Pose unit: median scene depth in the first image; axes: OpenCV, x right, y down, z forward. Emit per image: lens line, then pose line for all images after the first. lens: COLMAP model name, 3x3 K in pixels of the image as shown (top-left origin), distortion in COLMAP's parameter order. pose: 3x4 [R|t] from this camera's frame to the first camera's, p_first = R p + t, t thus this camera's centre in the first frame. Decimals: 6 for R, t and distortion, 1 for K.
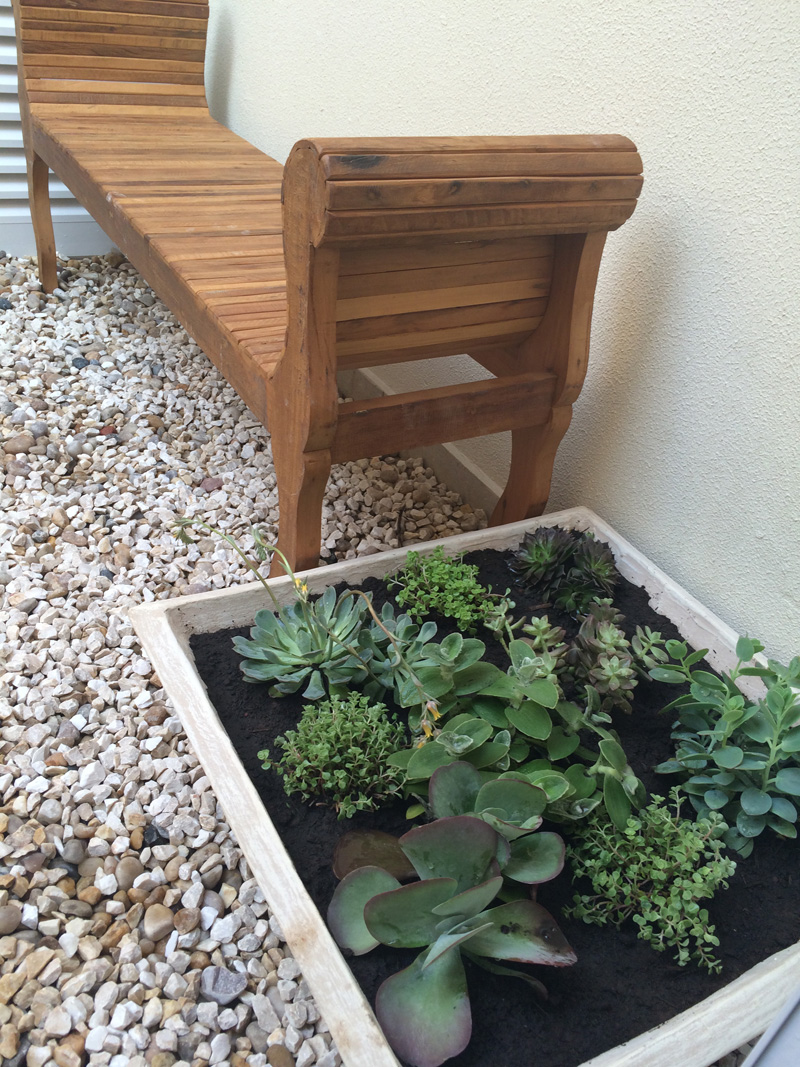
lens RADIAL K [[907.9, 0, 400.0], [0, 907.9, 533.5], [0, 0, 1]] dist [0.037925, -0.010533]
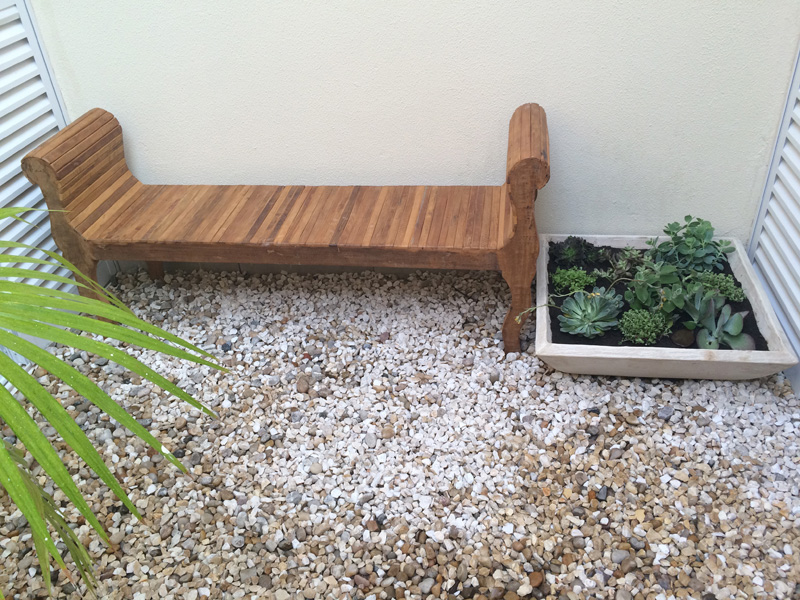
lens RADIAL K [[680.7, 0, 400.0], [0, 680.7, 300.0], [0, 0, 1]] dist [0.037925, -0.010533]
pose [[0.594553, -0.579459, 0.557436, -0.782739], [0.561748, 0.795373, 0.227645, -0.352685], [-0.575280, 0.177791, 0.798401, -0.154485]]
